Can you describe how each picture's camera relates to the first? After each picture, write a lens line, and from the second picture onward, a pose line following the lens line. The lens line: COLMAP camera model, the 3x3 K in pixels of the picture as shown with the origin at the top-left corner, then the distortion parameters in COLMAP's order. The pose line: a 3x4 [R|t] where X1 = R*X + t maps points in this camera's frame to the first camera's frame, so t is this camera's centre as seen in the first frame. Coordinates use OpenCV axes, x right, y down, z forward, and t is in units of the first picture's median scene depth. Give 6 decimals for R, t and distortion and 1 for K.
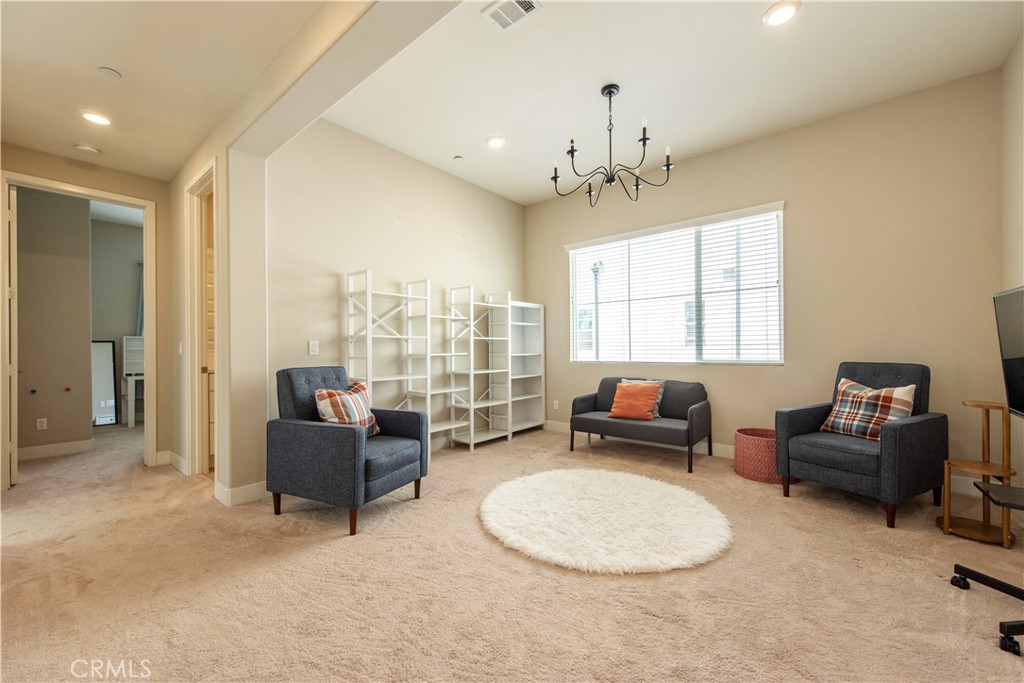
lens RADIAL K [[405.7, 0, 515.3], [0, 405.7, 347.6], [0, 0, 1]] dist [0.012843, -0.001065]
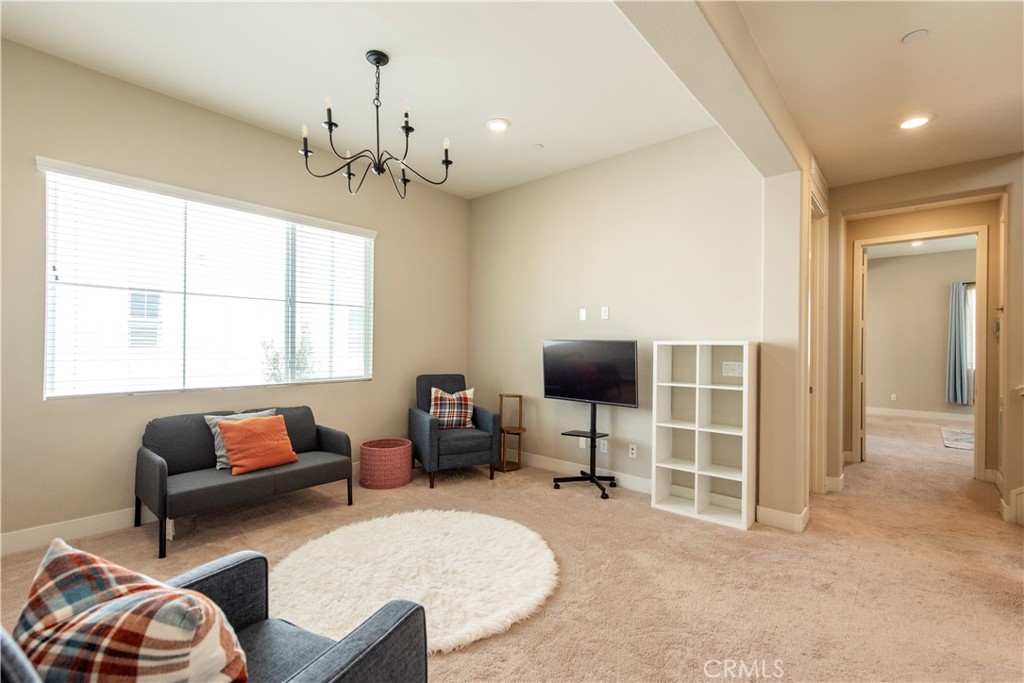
lens RADIAL K [[455.6, 0, 515.4], [0, 455.6, 344.5], [0, 0, 1]] dist [-0.001215, -0.000129]
pose [[0.014871, 0.013791, 0.999794, -0.670972], [-0.008493, 0.999871, -0.013665, -0.046547], [-0.999853, -0.008288, 0.014987, 0.704690]]
